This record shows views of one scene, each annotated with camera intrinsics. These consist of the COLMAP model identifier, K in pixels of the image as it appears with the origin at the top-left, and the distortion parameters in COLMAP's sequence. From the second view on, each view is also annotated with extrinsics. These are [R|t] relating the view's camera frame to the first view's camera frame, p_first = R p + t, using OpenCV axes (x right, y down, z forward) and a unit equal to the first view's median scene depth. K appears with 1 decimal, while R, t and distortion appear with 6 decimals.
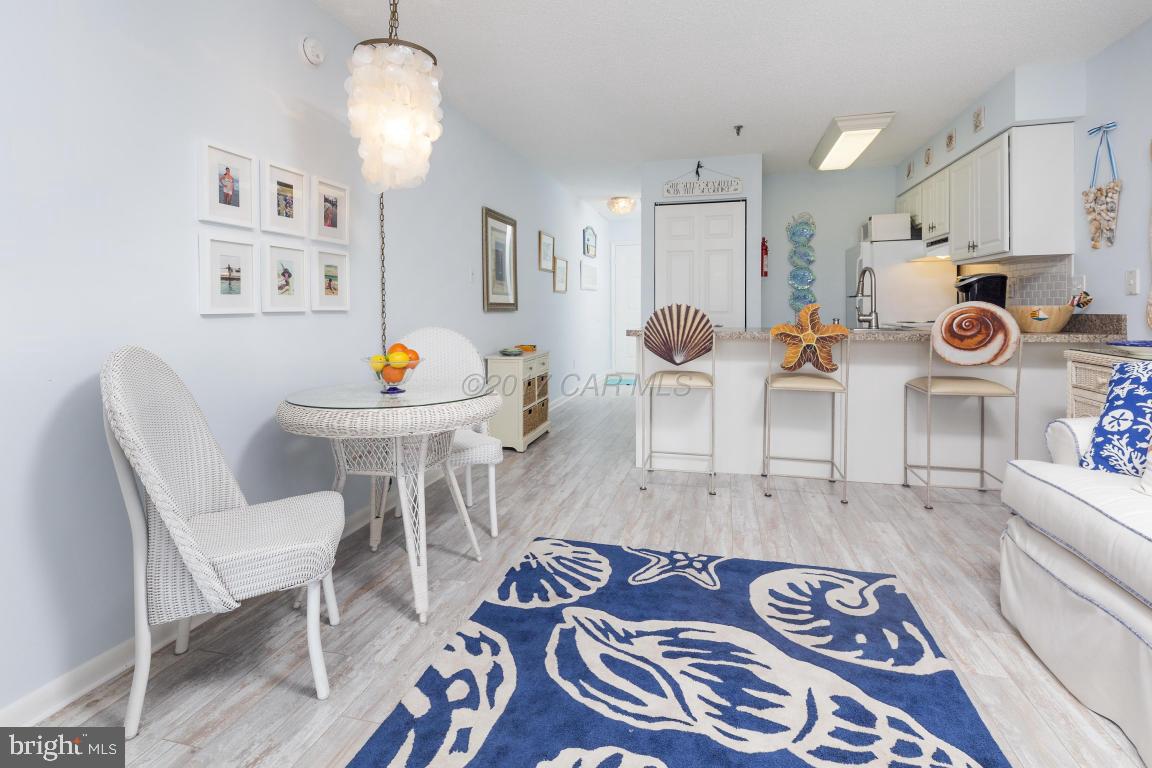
lens RADIAL K [[559.4, 0, 578.3], [0, 559.4, 309.1], [0, 0, 1]] dist [0.003902, -0.000238]
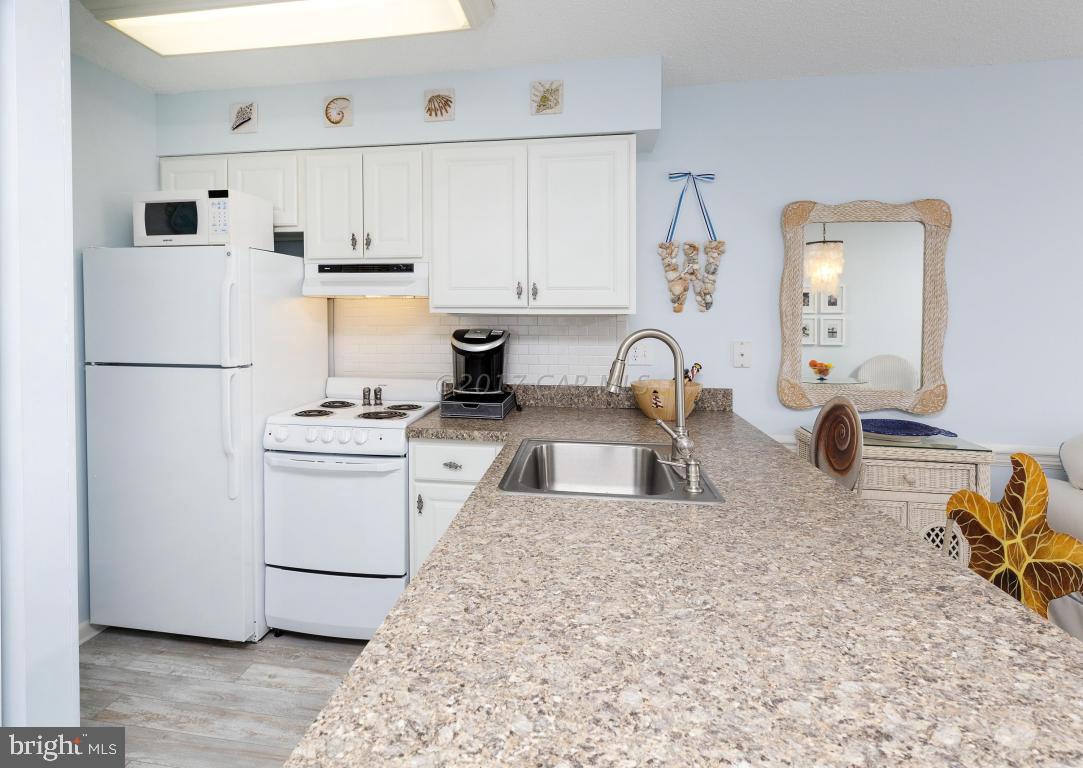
lens RADIAL K [[563.6, 0, 495.6], [0, 563.6, 326.7], [0, 0, 1]] dist [0.006686, 0.000561]
pose [[-0.086272, -0.010613, 0.996215, 0.089127], [0.001859, 0.999940, 0.010814, -0.113867], [-0.996270, 0.002785, -0.086247, 1.582611]]
